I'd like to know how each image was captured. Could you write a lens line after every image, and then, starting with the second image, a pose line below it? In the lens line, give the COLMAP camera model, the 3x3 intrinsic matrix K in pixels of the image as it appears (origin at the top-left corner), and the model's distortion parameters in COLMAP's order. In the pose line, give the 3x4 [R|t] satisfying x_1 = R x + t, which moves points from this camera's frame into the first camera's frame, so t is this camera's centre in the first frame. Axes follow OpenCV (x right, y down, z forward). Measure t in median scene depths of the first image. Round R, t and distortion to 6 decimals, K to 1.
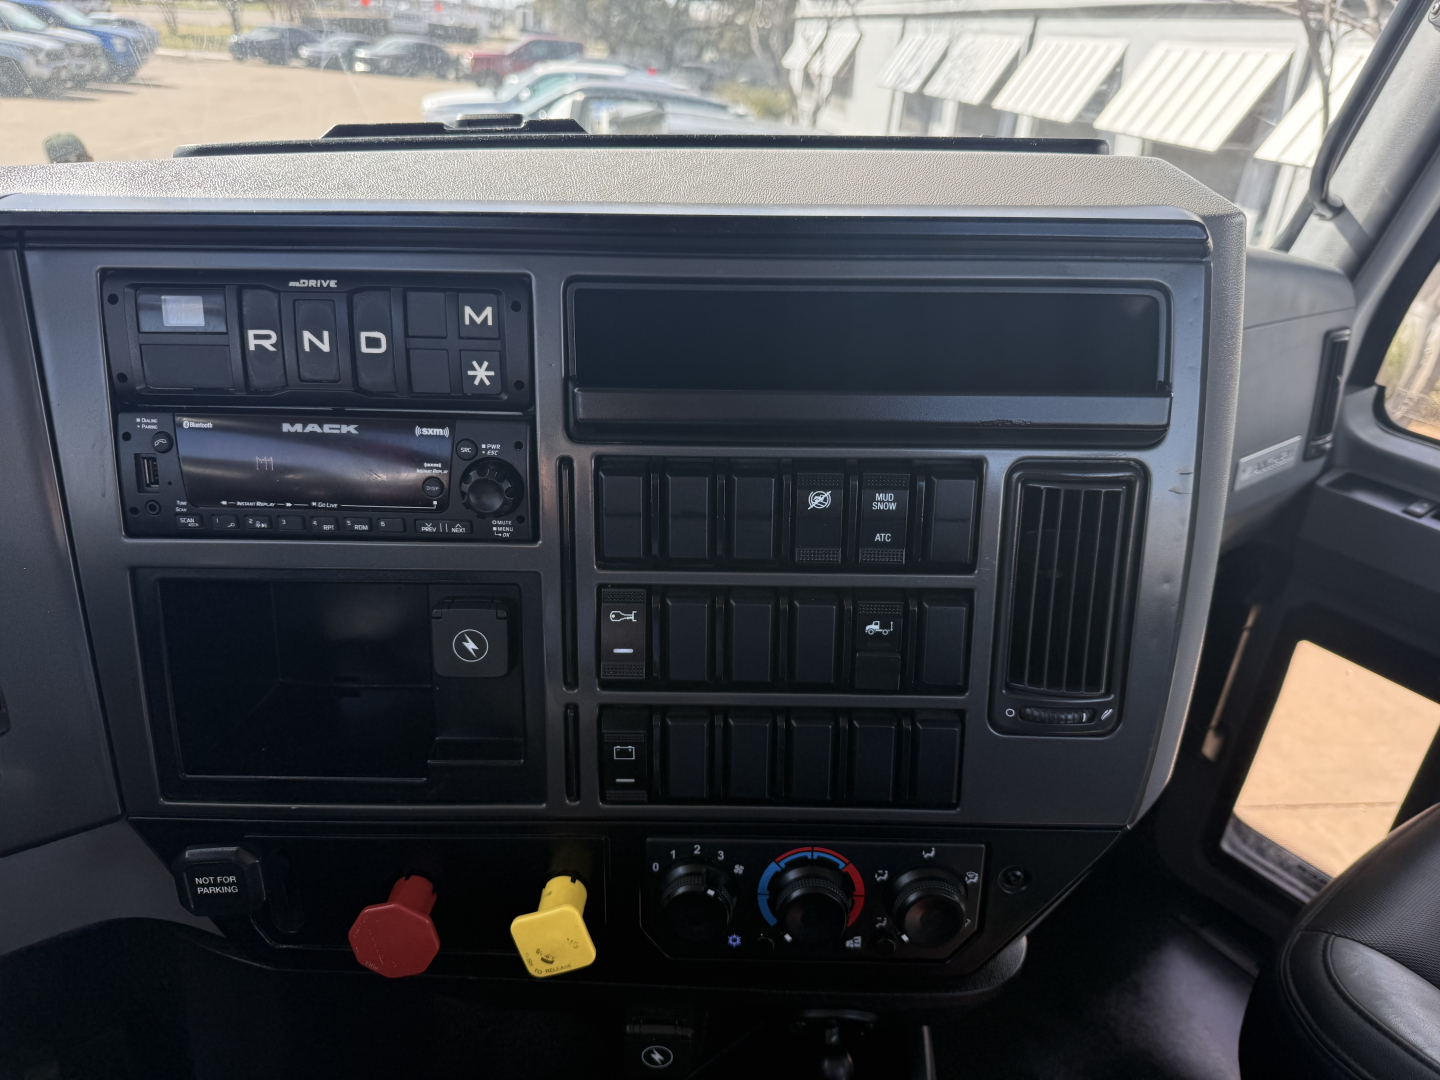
lens RADIAL K [[1014.9, 0, 708.8], [0, 1014.9, 541.7], [0, 0, 1]] dist [0.011134, -0.013730]
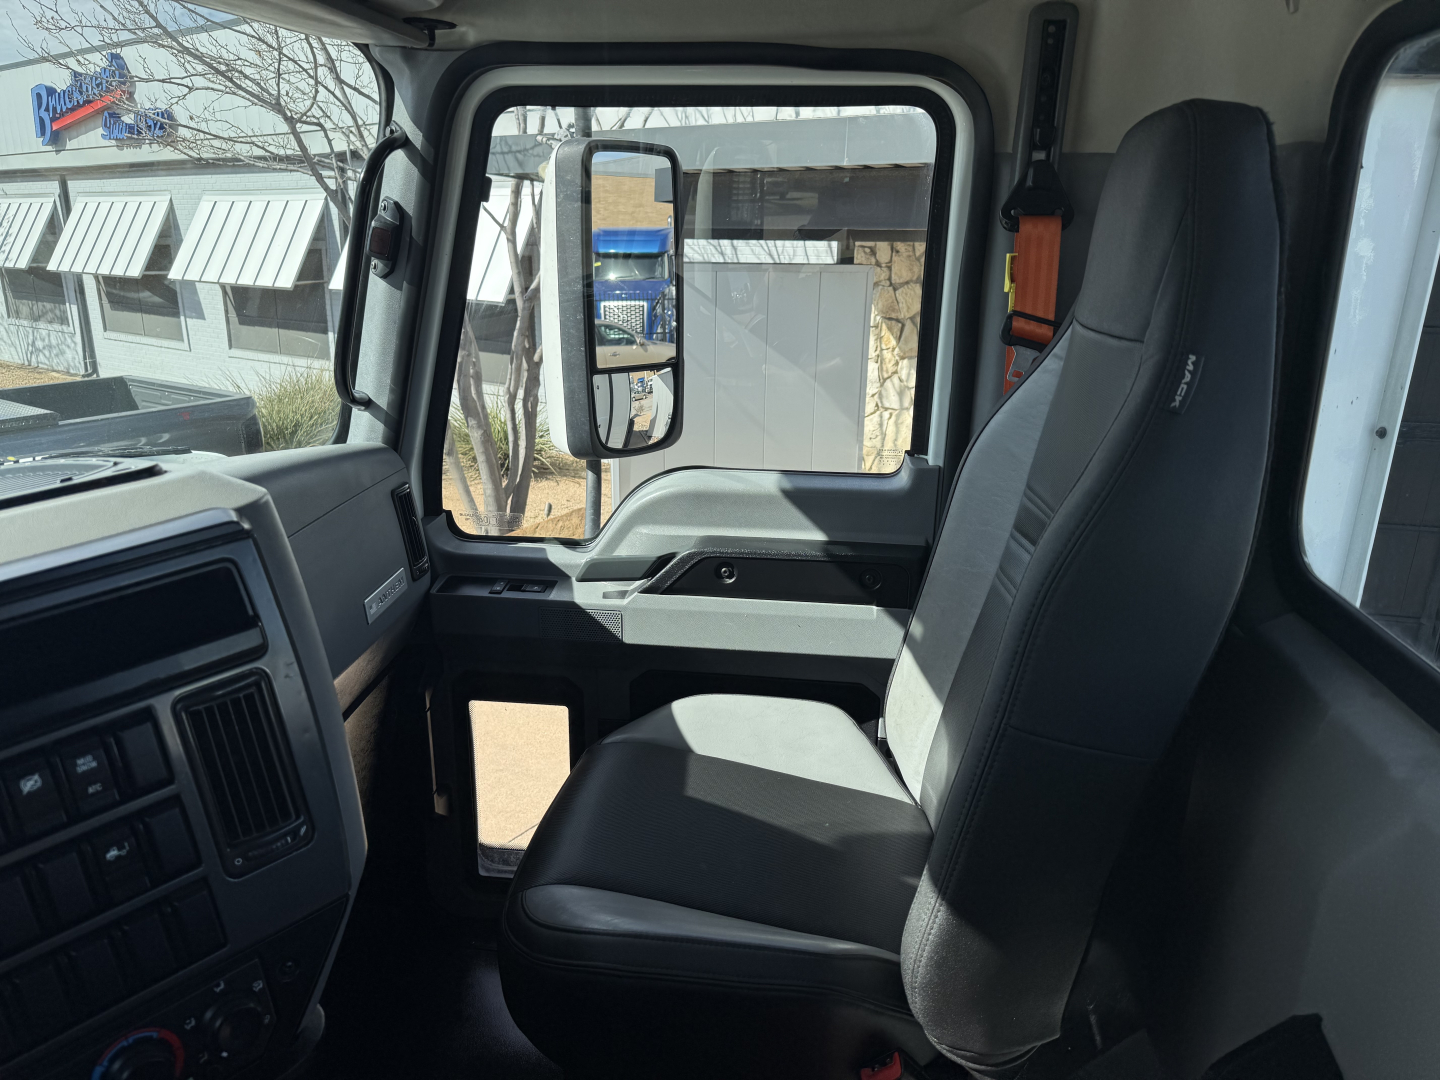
lens RADIAL K [[1014.9, 0, 724.2], [0, 1014.9, 542.0], [0, 0, 1]] dist [0.011134, -0.013730]
pose [[0.676889, -0.284451, 0.678903, -0.076379], [0.358871, 0.932803, 0.033025, -0.047973], [-0.642676, 0.221285, 0.733485, -0.532729]]
